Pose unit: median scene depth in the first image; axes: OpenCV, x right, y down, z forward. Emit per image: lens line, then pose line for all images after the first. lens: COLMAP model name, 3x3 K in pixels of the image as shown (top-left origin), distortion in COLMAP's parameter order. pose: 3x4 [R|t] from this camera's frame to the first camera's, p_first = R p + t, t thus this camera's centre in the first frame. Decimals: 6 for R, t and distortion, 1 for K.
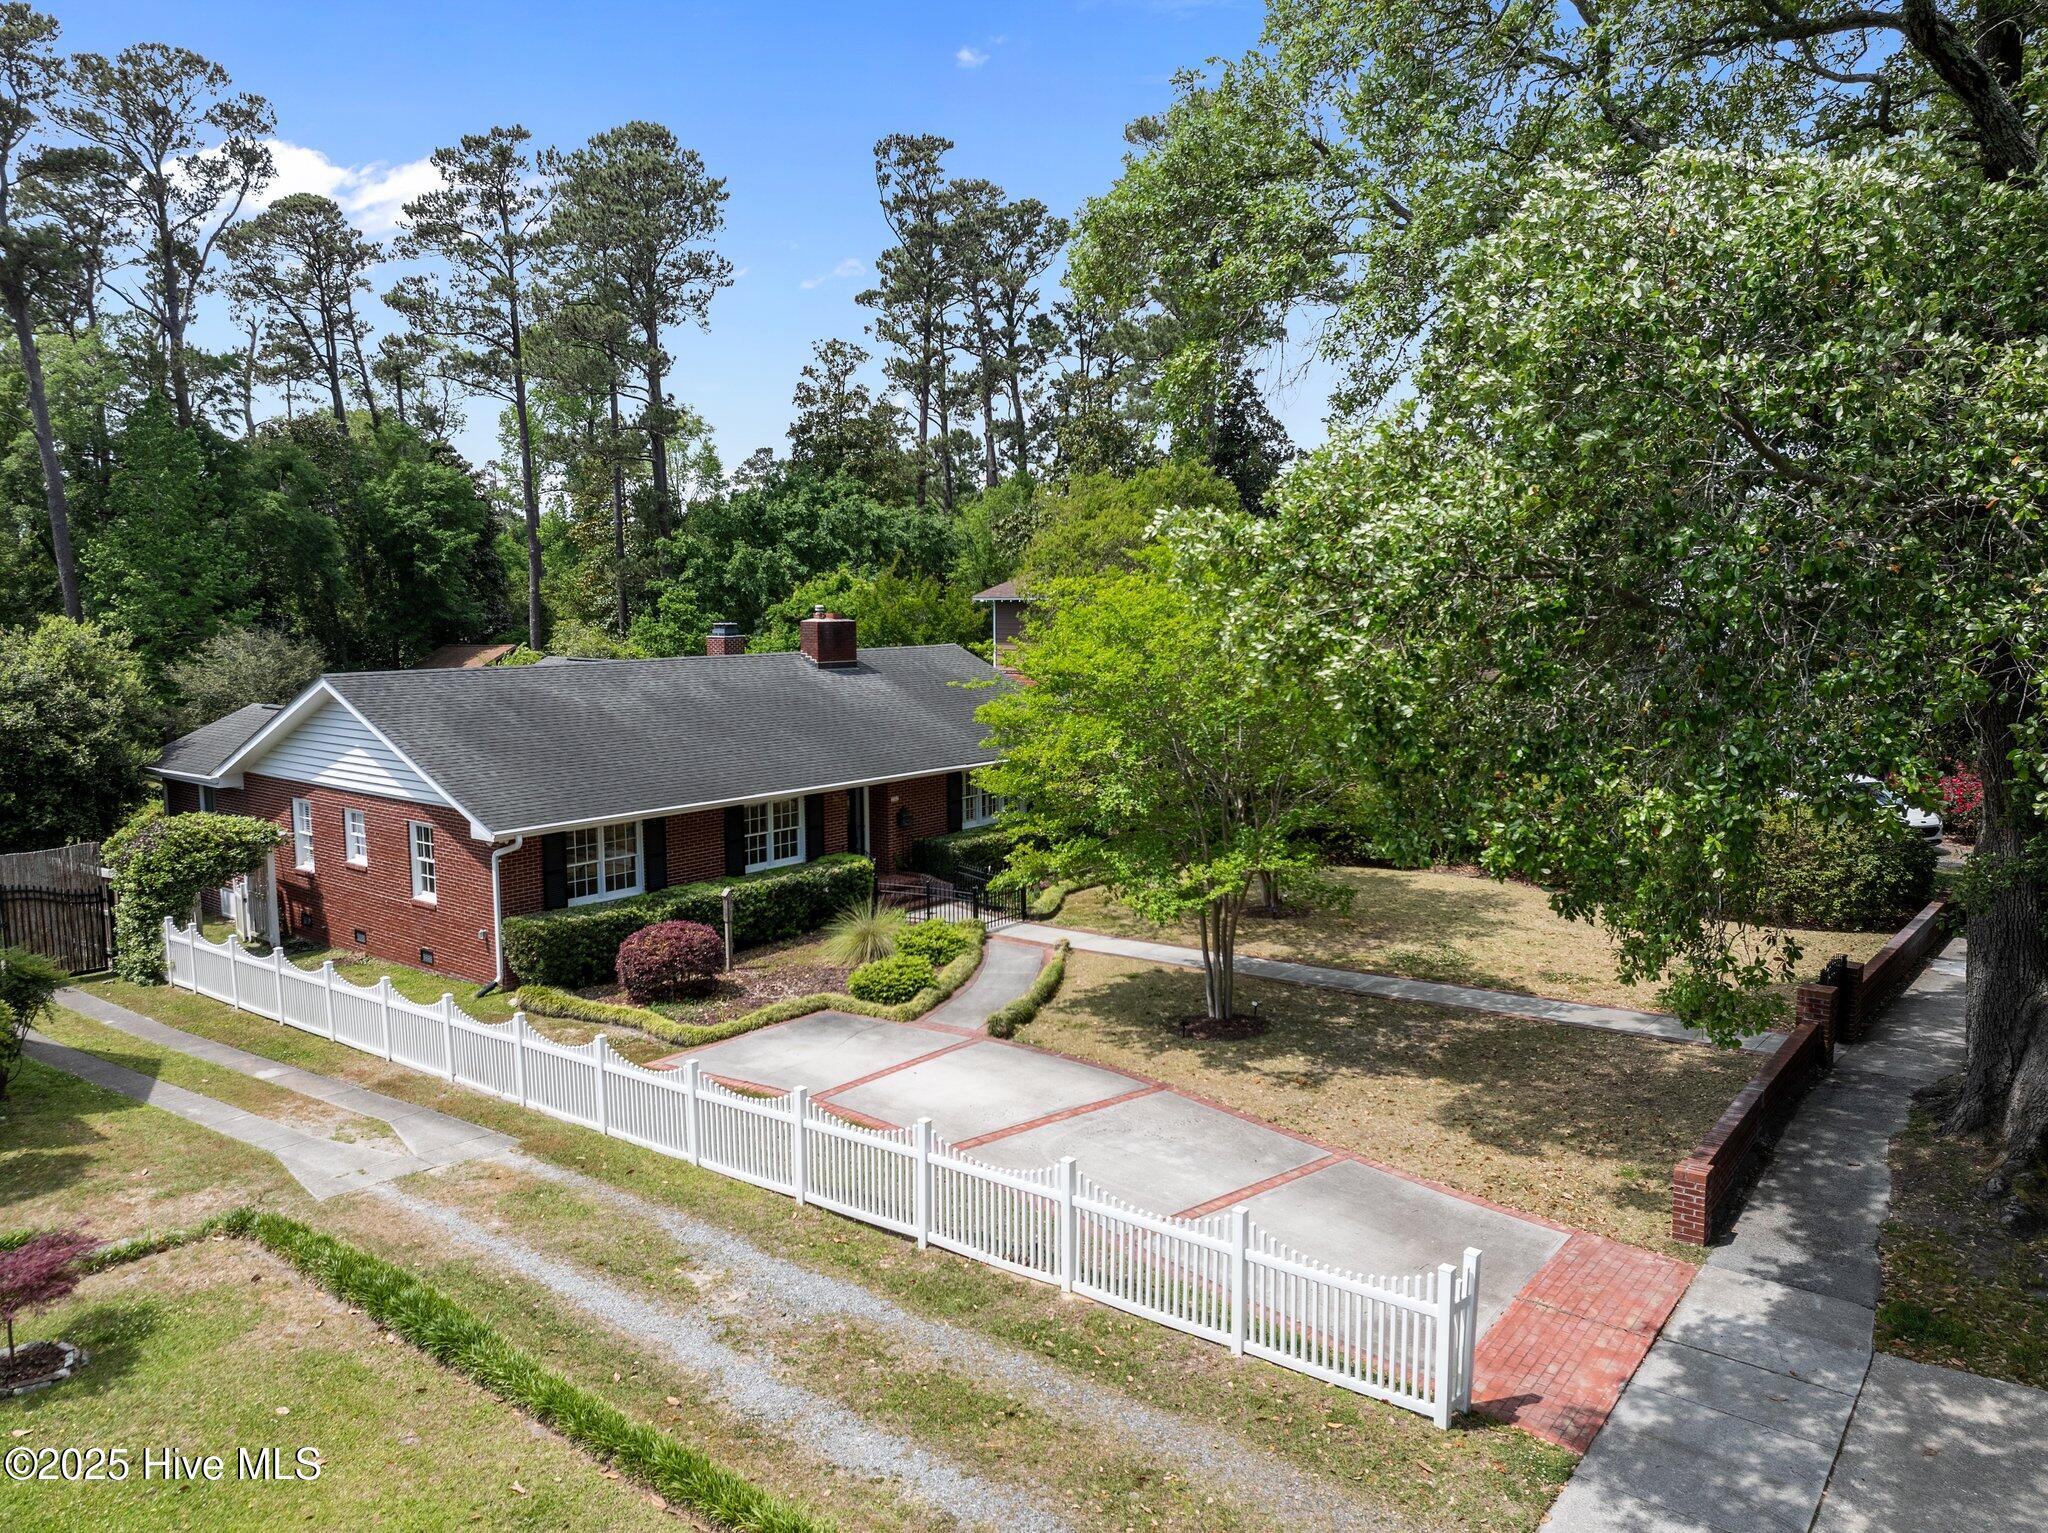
lens RADIAL K [[1449.5, 0, 1024.0], [0, 1449.5, 766.5], [0, 0, 1]] dist [-0.044220, 0.002544]
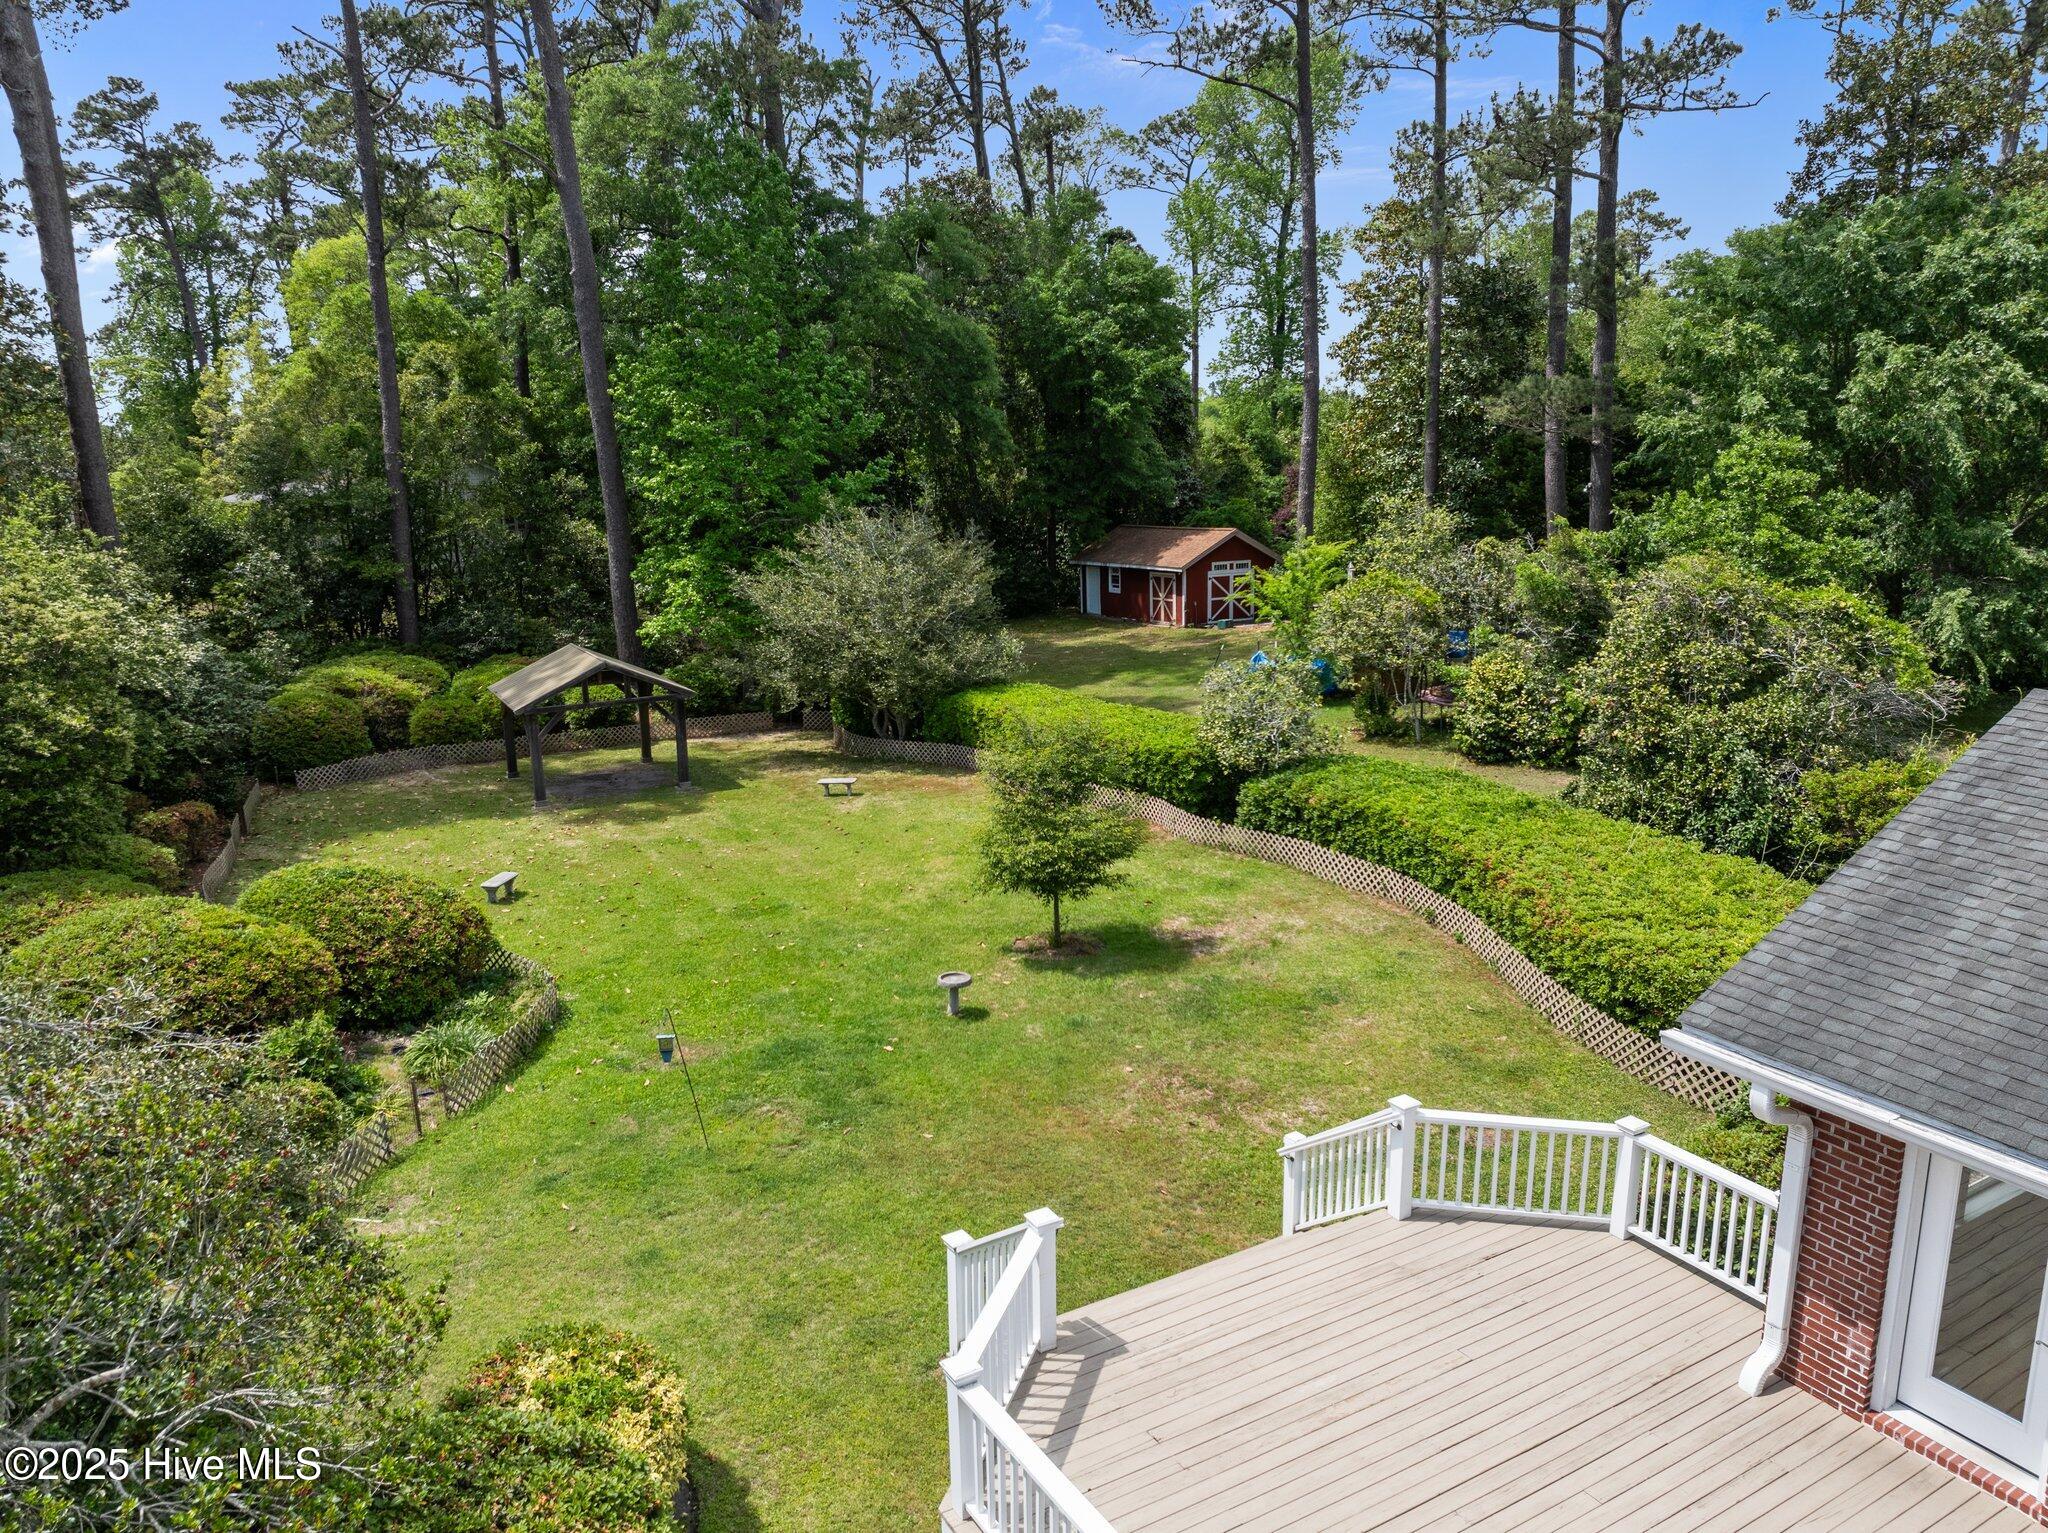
lens RADIAL K [[1433.8, 0, 1024.0], [0, 1433.8, 766.5], [0, 0, 1]] dist [-0.010358, -0.003625]
pose [[0.932676, 0.074983, -0.352835, -0.231728], [-0.040533, 0.993747, 0.104043, -0.046971], [0.358430, -0.082737, 0.929883, 0.405442]]
